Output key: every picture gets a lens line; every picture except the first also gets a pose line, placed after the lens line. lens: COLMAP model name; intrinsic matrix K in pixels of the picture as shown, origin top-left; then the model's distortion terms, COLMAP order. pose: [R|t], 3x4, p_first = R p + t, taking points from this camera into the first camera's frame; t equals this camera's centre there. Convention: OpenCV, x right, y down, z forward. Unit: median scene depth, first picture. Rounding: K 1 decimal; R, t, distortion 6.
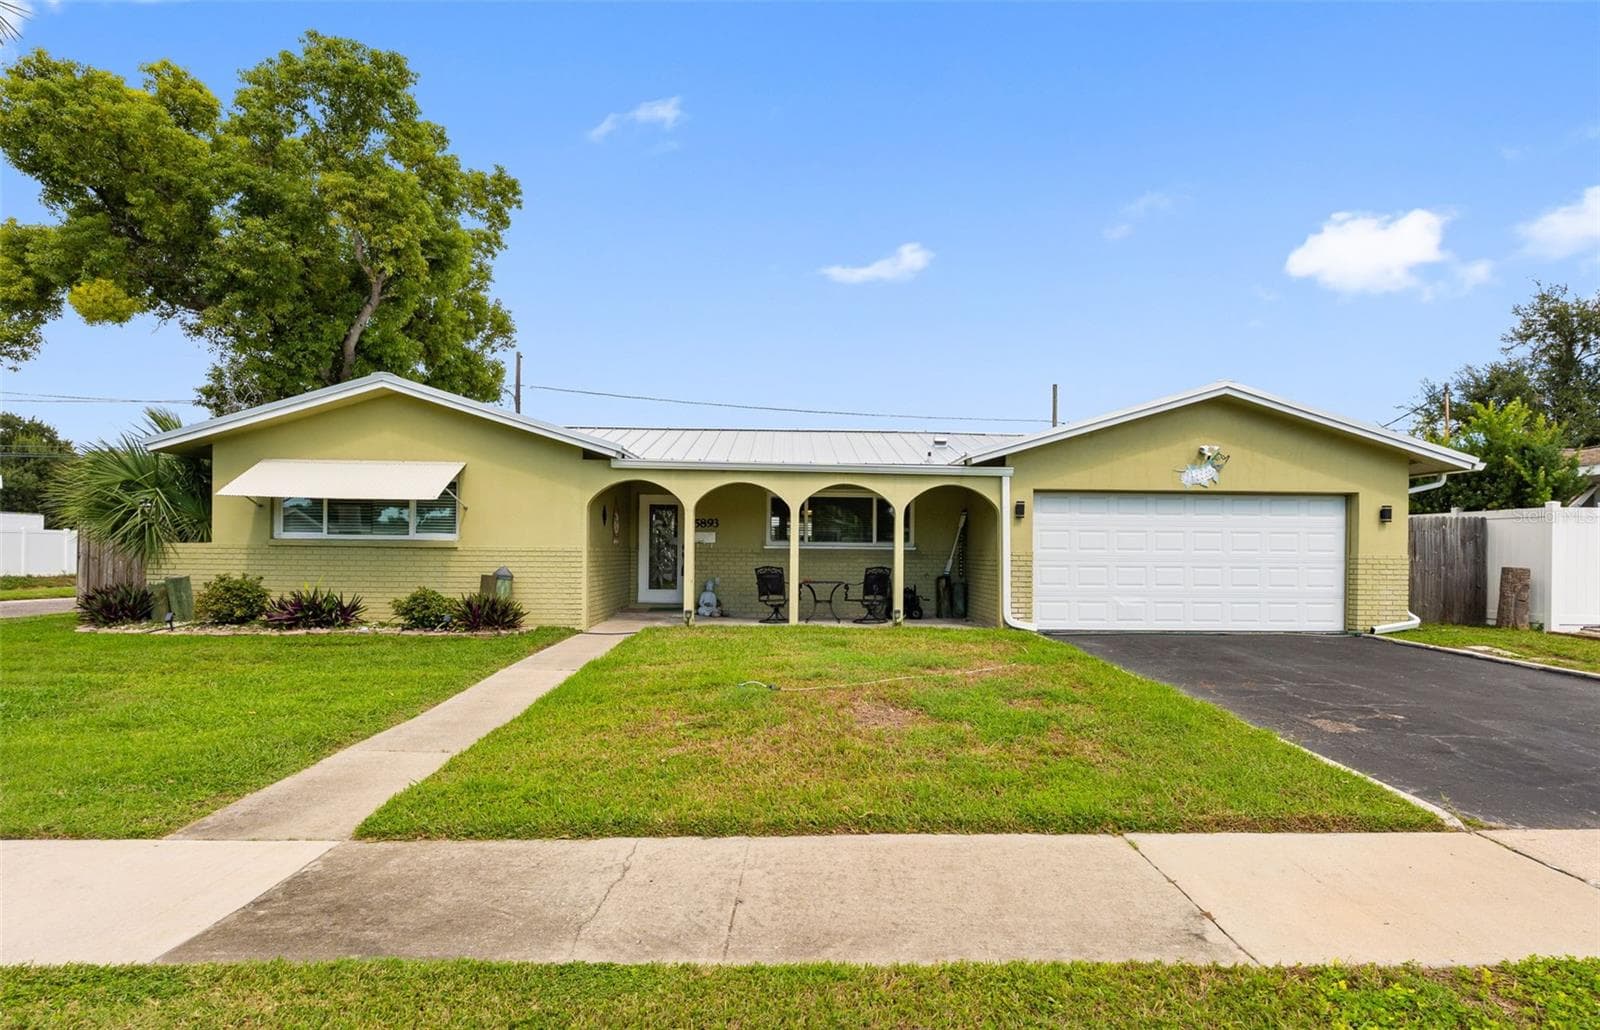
lens RADIAL K [[830.4, 0, 814.9], [0, 830.4, 540.5], [0, 0, 1]] dist [-0.001725, -0.001099]
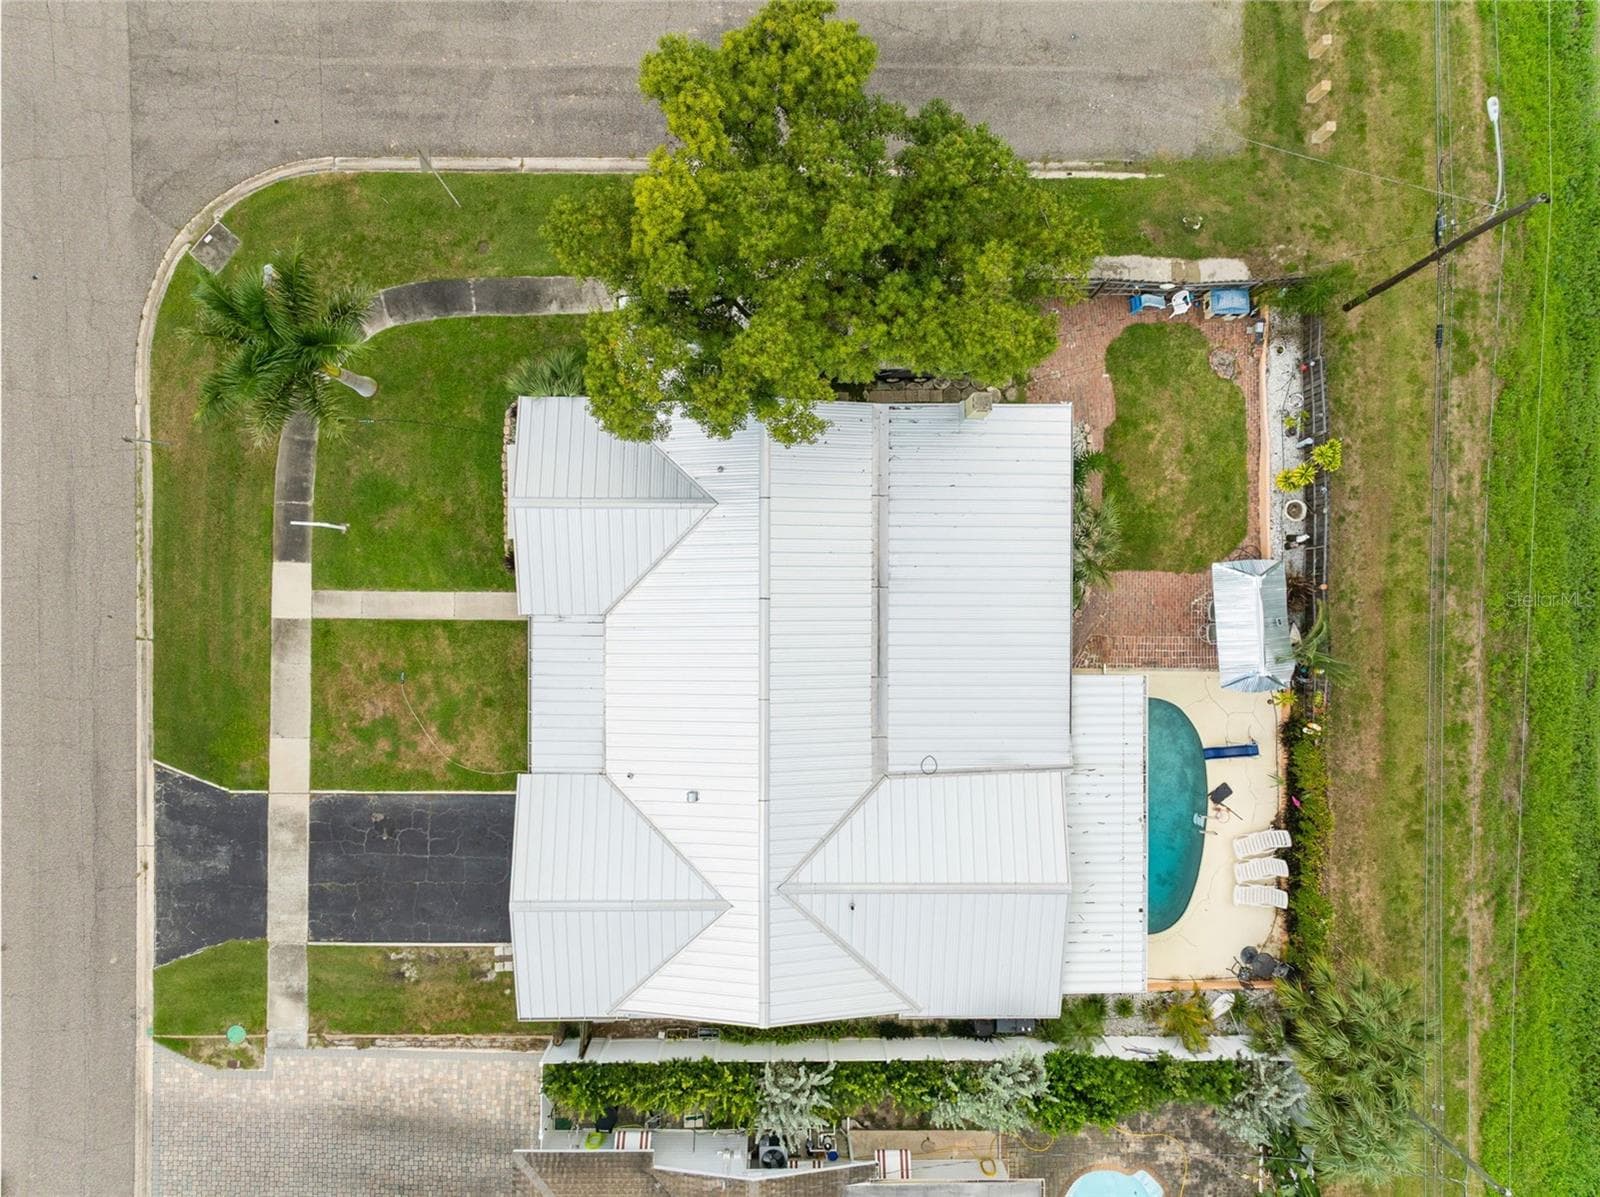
lens RADIAL K [[1111.9, 0, 800.0], [0, 1111.9, 598.5], [0, 0, 1]] dist [-0.004096, -0.001137]
pose [[-0.023219, 0.999712, -0.006011, -0.261713], [-0.006503, 0.005862, 0.999962, -2.899068], [0.999709, 0.023257, 0.006365, 1.648605]]
